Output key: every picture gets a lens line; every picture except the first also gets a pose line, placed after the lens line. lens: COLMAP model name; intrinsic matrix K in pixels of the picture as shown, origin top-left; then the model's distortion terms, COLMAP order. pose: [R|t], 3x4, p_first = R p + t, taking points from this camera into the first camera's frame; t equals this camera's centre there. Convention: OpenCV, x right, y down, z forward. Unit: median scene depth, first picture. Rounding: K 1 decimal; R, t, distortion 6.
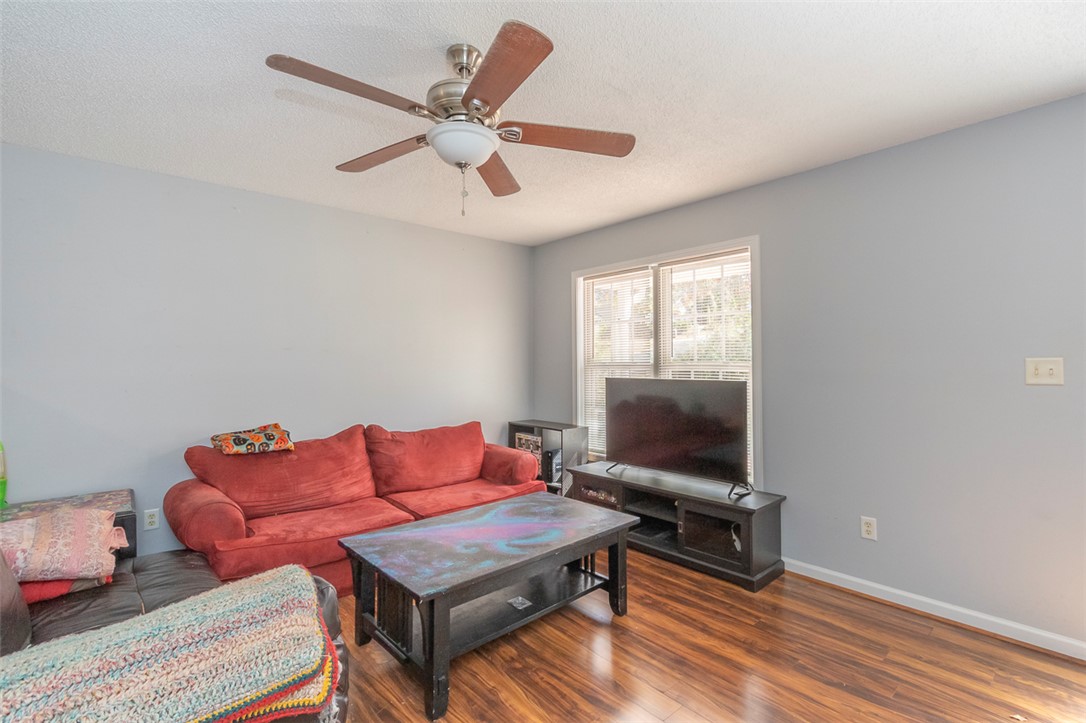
lens RADIAL K [[497.4, 0, 541.3], [0, 497.4, 362.0], [0, 0, 1]] dist [0.003872, -0.000734]
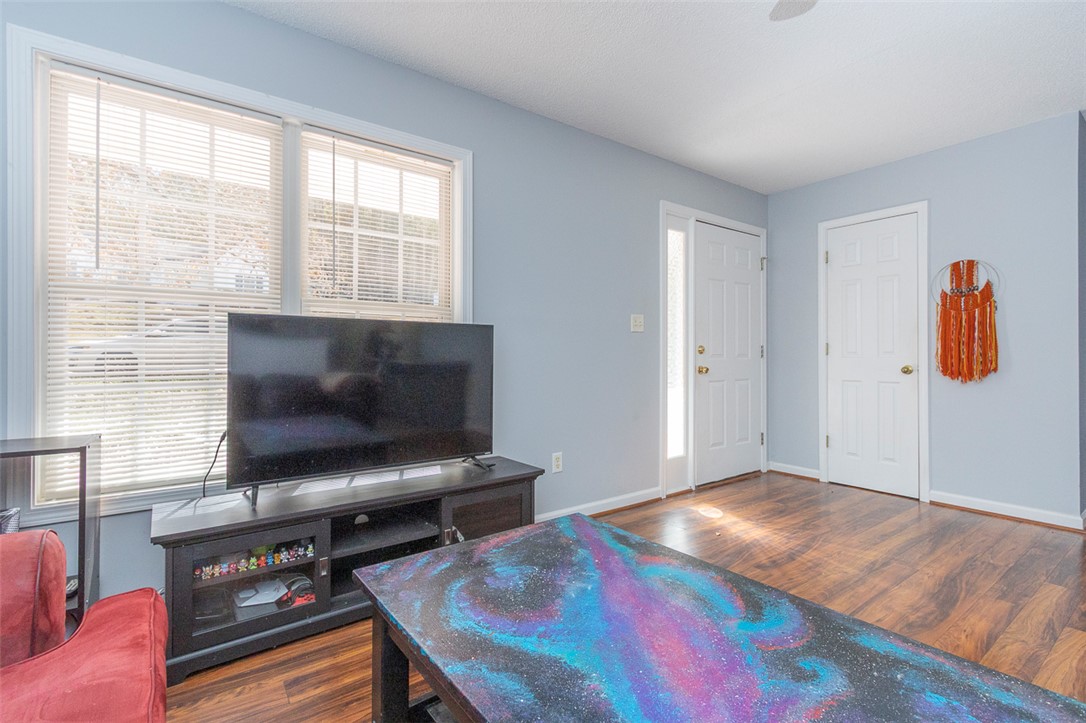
lens RADIAL K [[497.4, 0, 544.2], [0, 497.4, 353.8], [0, 0, 1]] dist [0.003872, -0.000734]
pose [[0.085511, 0.001811, 0.996336, -0.316967], [-0.008268, 0.999965, -0.001108, 0.067571], [-0.996303, -0.008143, 0.085522, 0.669605]]
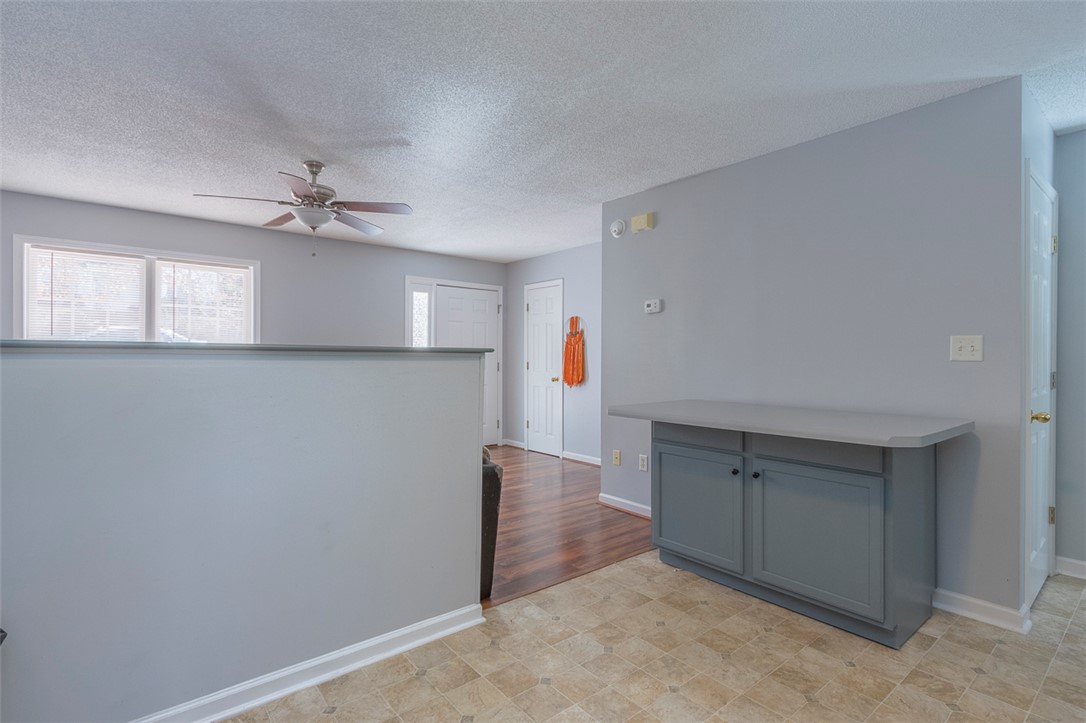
lens RADIAL K [[528.2, 0, 545.6], [0, 528.2, 356.3], [0, 0, 1]] dist [0.001806, 0.000024]
pose [[0.034024, 0.002069, 0.999419, -0.972568], [-0.015945, 0.999872, -0.001528, 0.022186], [-0.999294, -0.015883, 0.034053, 0.047458]]
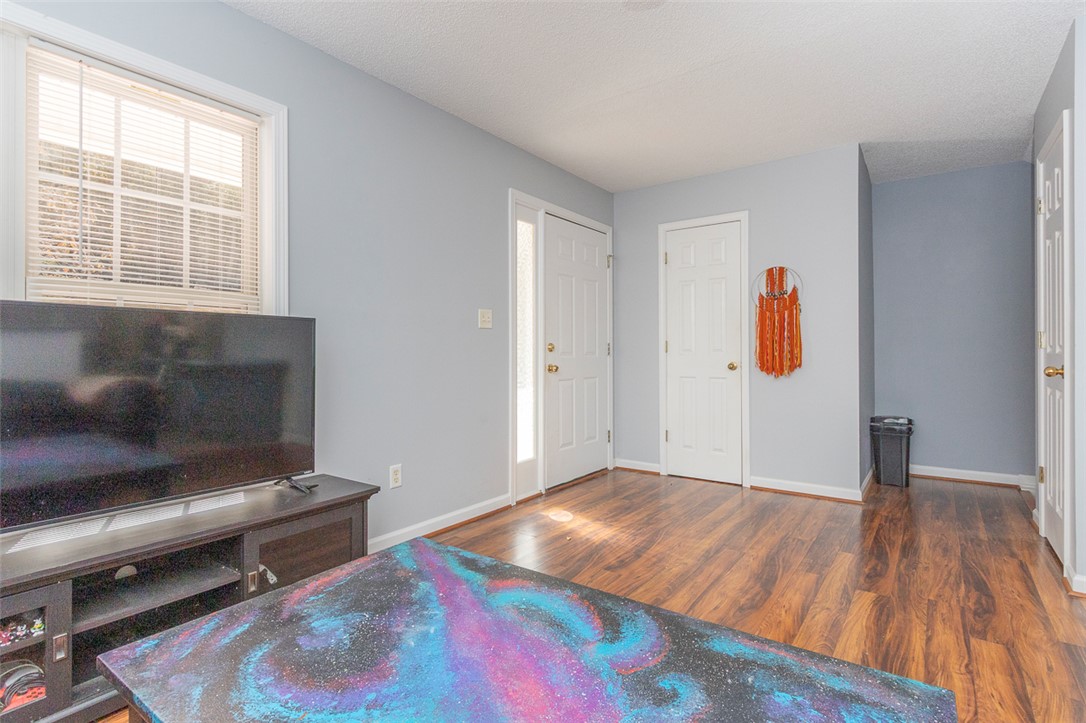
lens RADIAL K [[528.2, 0, 545.7], [0, 528.2, 352.5], [0, 0, 1]] dist [0.001806, 0.000024]
pose [[-0.212978, -0.000828, 0.977057, -0.291753], [-0.005710, 0.999984, -0.000397, 0.066069], [-0.977040, -0.005664, -0.212979, 0.668594]]
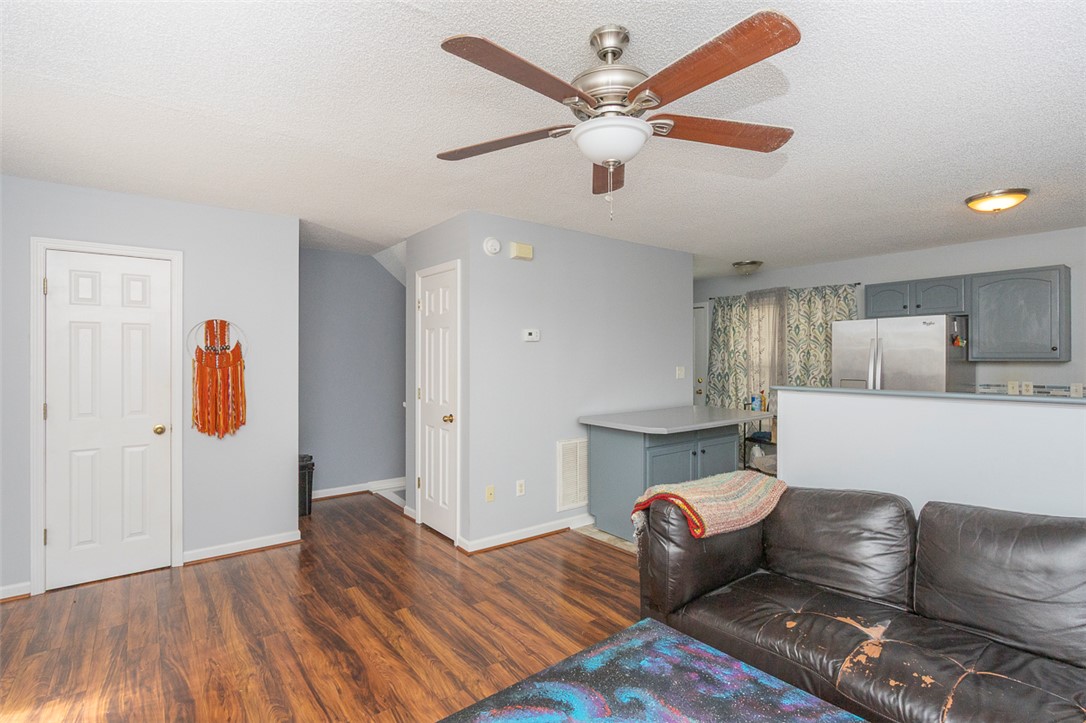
lens RADIAL K [[528.2, 0, 550.3], [0, 528.2, 359.3], [0, 0, 1]] dist [0.001806, 0.000024]
pose [[-0.998164, 0.002314, 0.060529, -0.050884], [0.001865, 0.999970, -0.007474, -0.021776], [-0.060545, -0.007347, -0.998138, 0.936390]]
